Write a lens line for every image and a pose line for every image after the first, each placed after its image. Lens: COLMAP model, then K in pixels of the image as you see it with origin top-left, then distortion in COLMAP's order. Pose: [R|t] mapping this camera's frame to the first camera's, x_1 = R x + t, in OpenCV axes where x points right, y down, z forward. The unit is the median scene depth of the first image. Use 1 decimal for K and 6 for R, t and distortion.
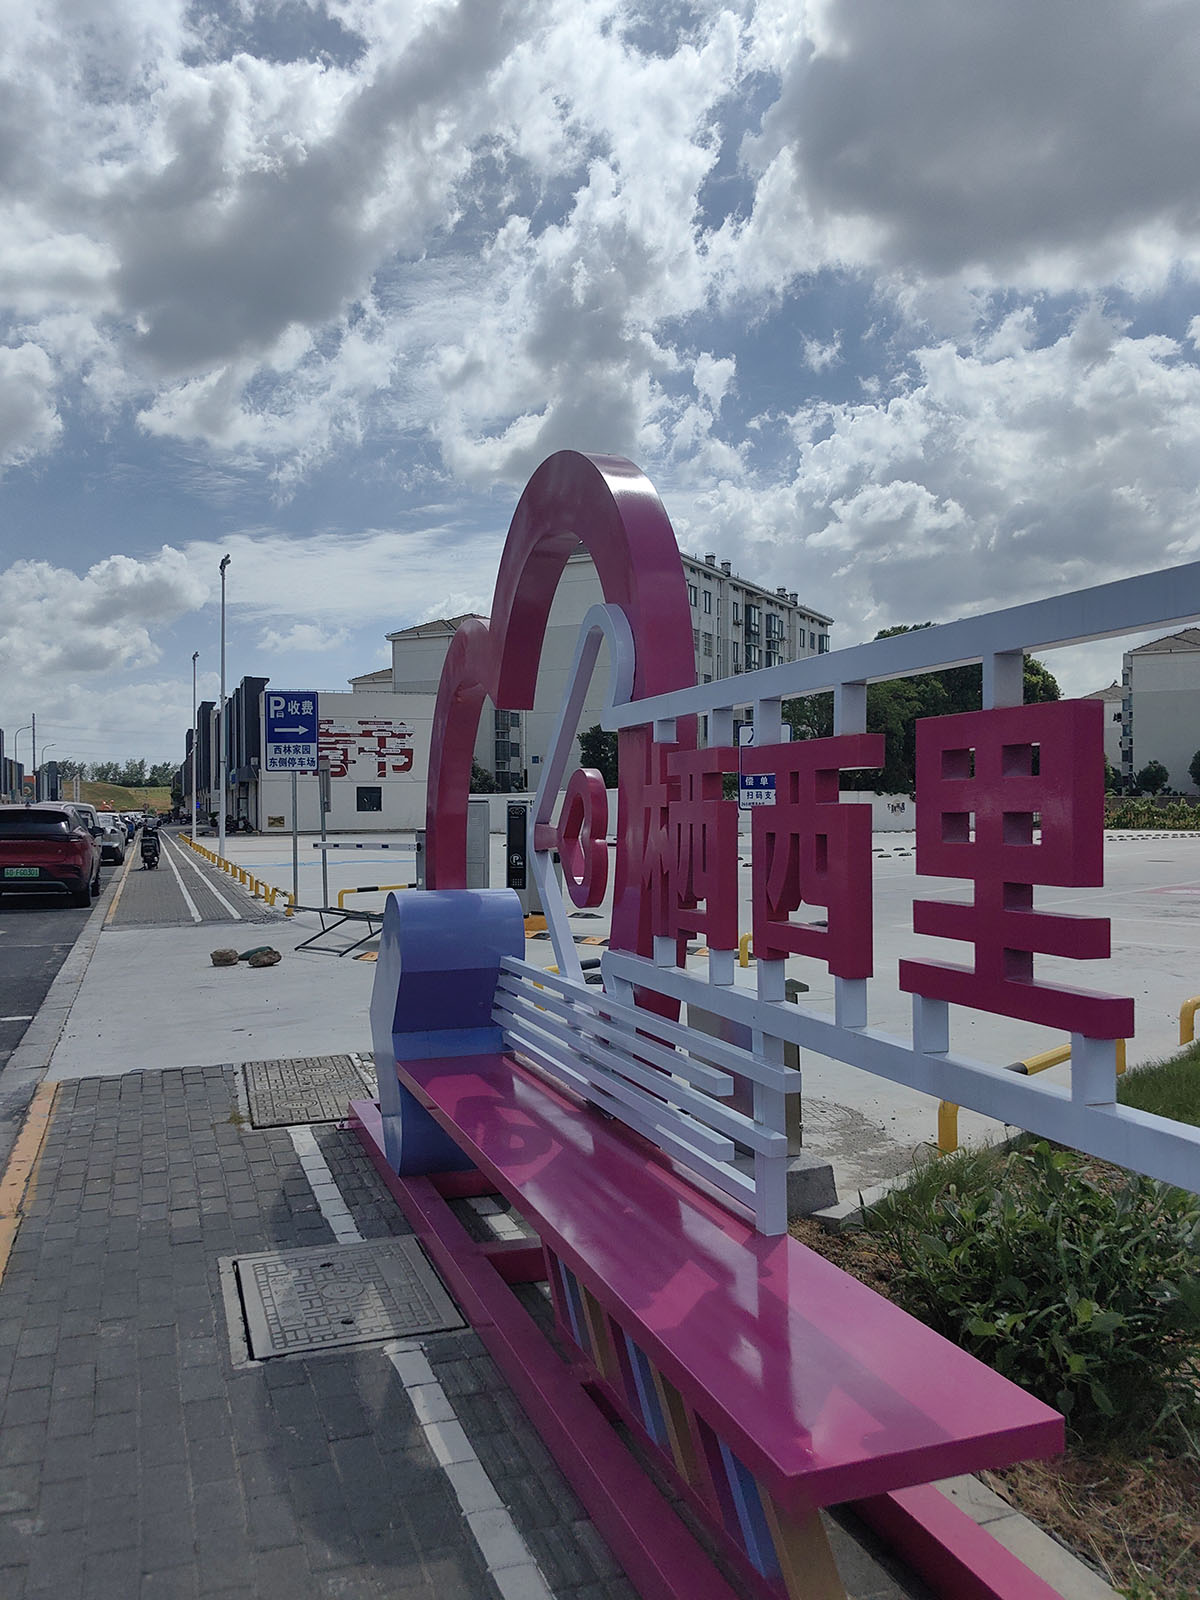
lens RADIAL K [[1258.4, 0, 603.9], [0, 1258.4, 803.9], [0, 0, 1]] dist [0.046836, -0.099040]
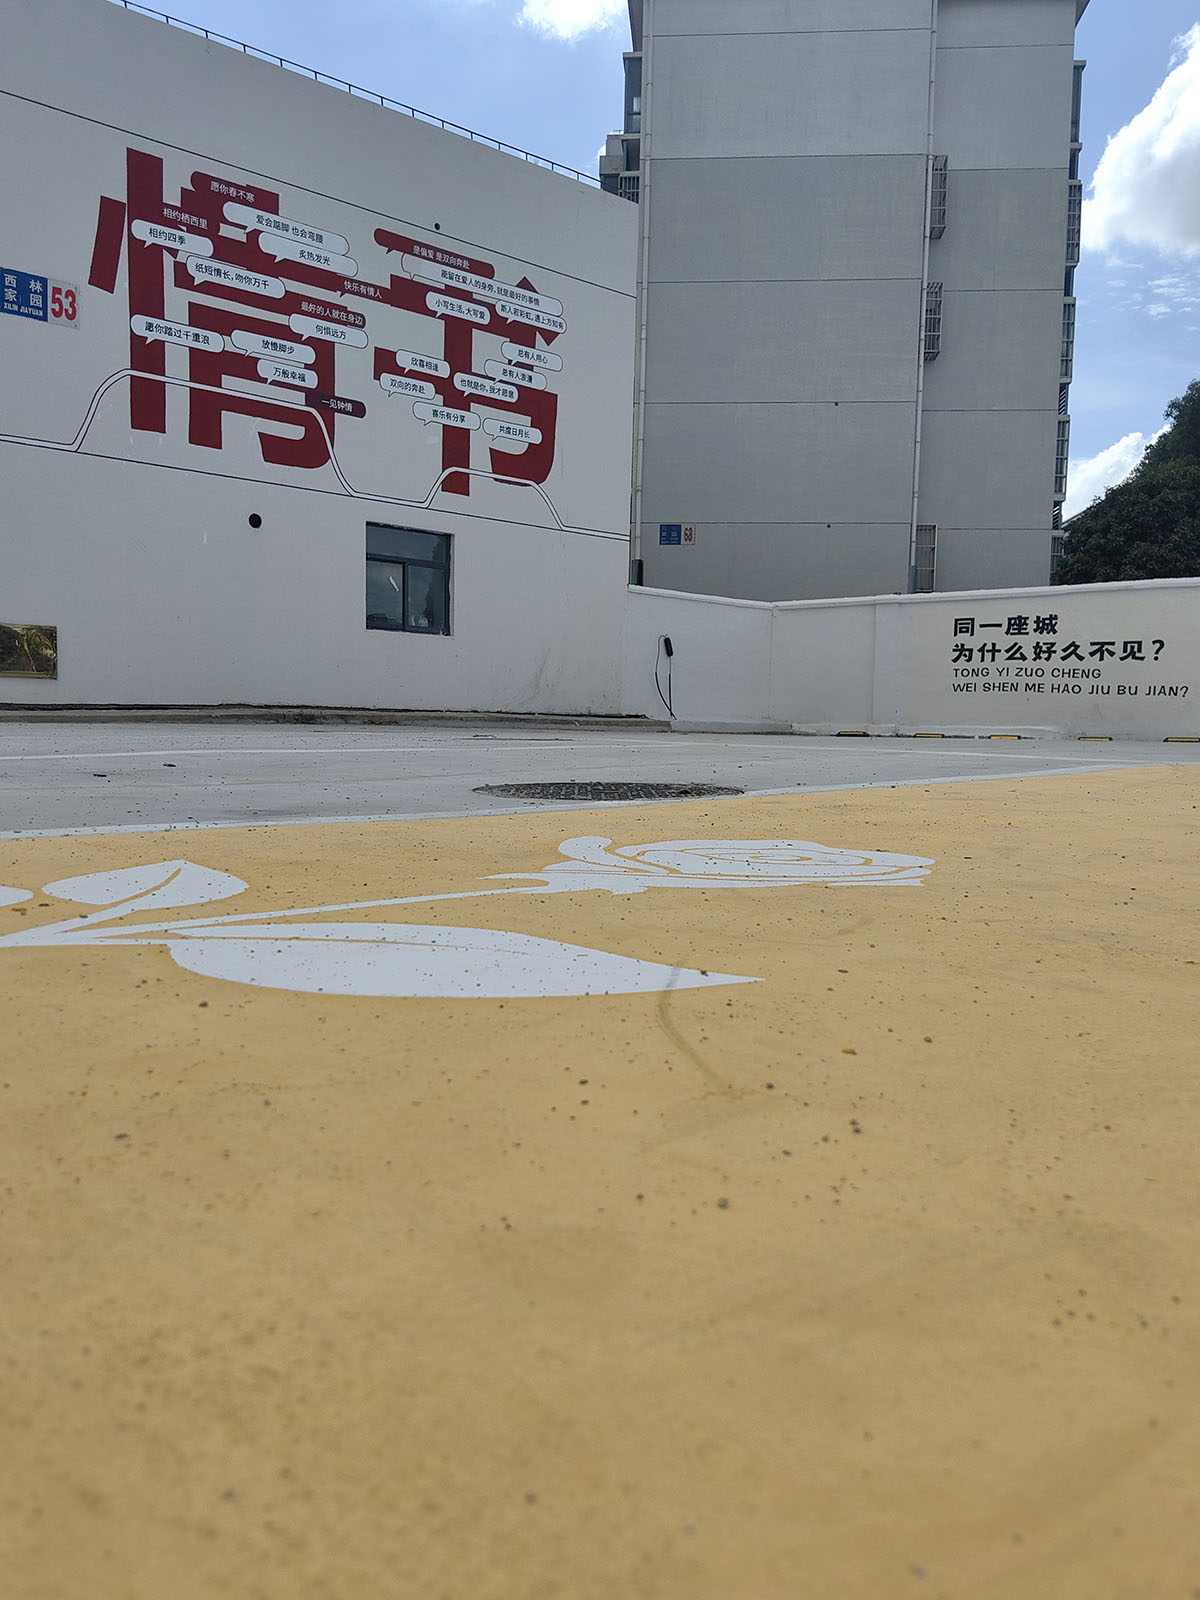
lens RADIAL K [[1258.4, 0, 593.2], [0, 1258.4, 830.9], [0, 0, 1]] dist [0.046836, -0.099040]
pose [[0.923115, -0.008690, 0.384425, -0.246973], [-0.027159, 0.995774, 0.087727, 0.021768], [-0.383563, -0.091422, 0.918978, 0.762299]]
